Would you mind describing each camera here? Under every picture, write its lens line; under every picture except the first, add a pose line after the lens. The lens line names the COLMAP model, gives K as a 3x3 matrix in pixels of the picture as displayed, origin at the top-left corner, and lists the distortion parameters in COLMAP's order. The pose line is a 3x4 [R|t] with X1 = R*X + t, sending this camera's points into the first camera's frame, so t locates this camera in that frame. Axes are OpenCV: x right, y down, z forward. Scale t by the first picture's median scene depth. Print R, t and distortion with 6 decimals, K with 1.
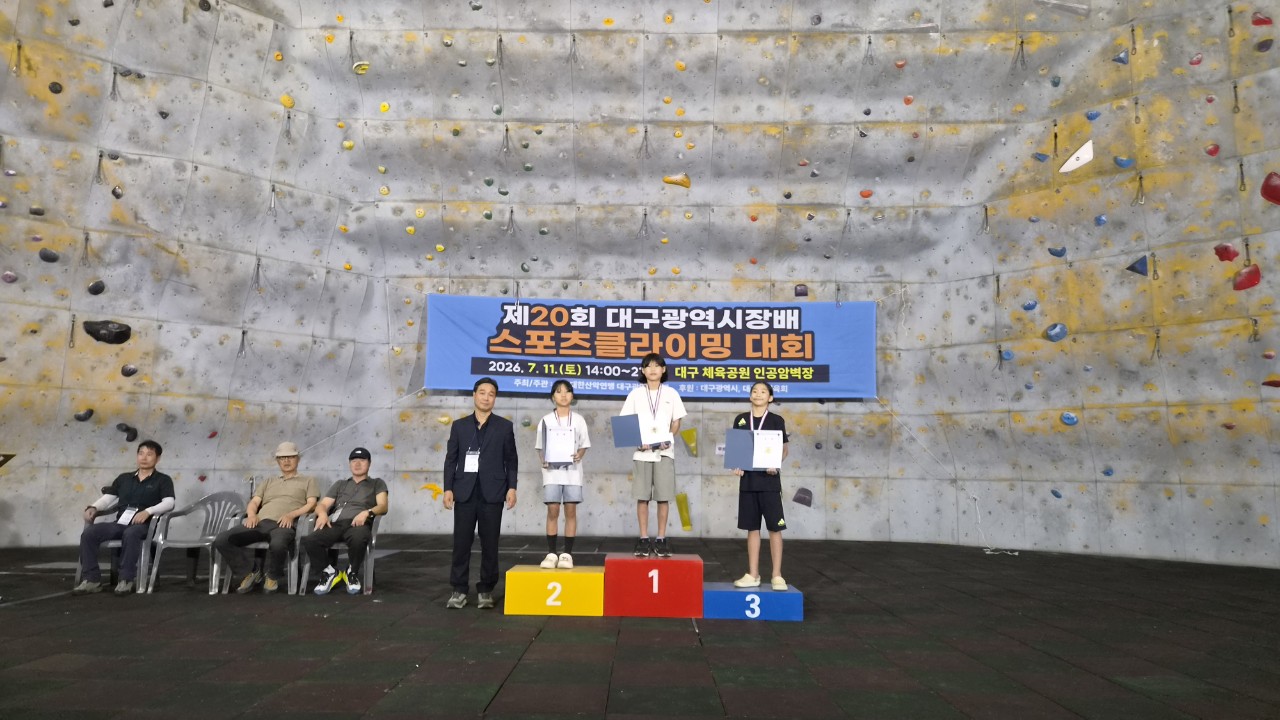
lens RADIAL K [[865.3, 0, 633.2], [0, 865.3, 359.8], [0, 0, 1]] dist [0.072741, -0.070624]
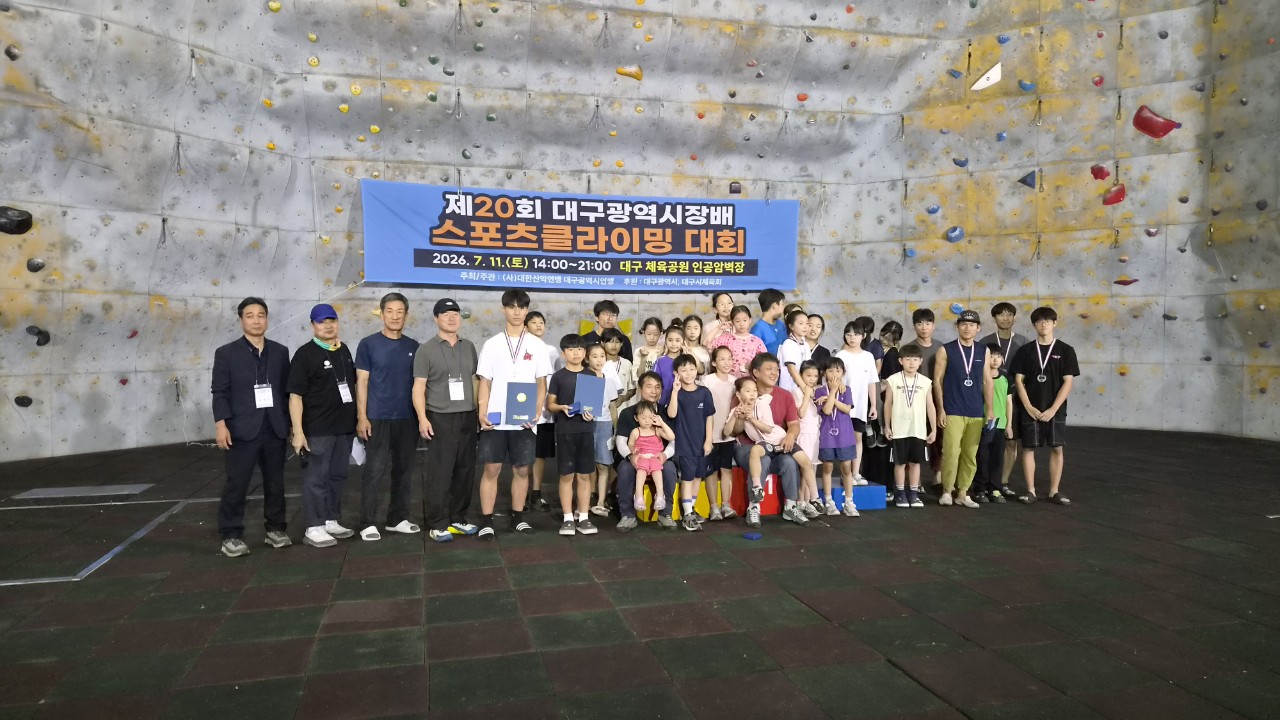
lens RADIAL K [[860.4, 0, 644.7], [0, 860.4, 369.3], [0, 0, 1]] dist [0.070524, -0.066651]
pose [[0.962292, -0.028559, 0.270516, -0.217335], [-0.018486, 0.985309, 0.169780, -0.041616], [-0.271390, -0.168379, 0.947626, -0.001358]]
